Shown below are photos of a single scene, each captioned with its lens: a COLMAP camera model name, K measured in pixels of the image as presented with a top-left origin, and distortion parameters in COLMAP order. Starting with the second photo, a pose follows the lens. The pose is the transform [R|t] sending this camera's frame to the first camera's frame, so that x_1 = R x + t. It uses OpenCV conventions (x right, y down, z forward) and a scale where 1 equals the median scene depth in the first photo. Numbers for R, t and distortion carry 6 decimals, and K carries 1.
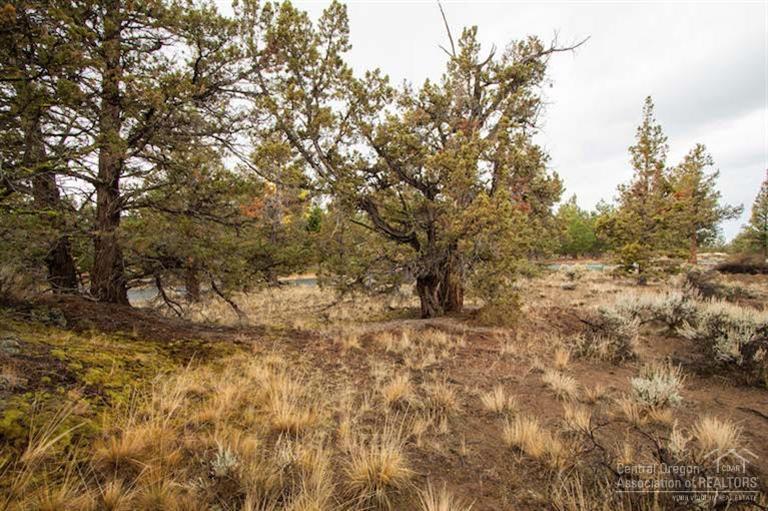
lens RADIAL K [[363.0, 0, 386.5], [0, 363.0, 252.4], [0, 0, 1]] dist [-0.008492, 0.000230]
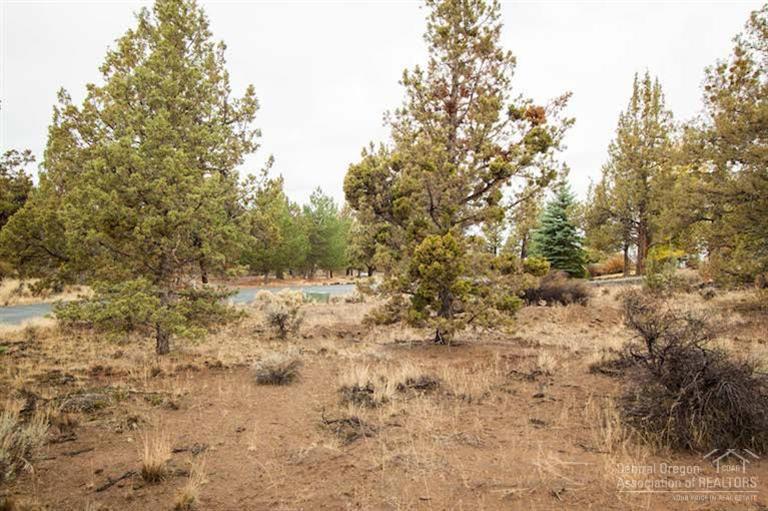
lens RADIAL K [[545.5, 0, 384.0], [0, 545.5, 255.5], [0, 0, 1]] dist [-0.001028, 0.000034]
pose [[0.782874, 0.023406, 0.621739, 0.080811], [-0.007045, 0.999562, -0.028759, 0.003387], [-0.622140, 0.018134, 0.782696, 0.162803]]
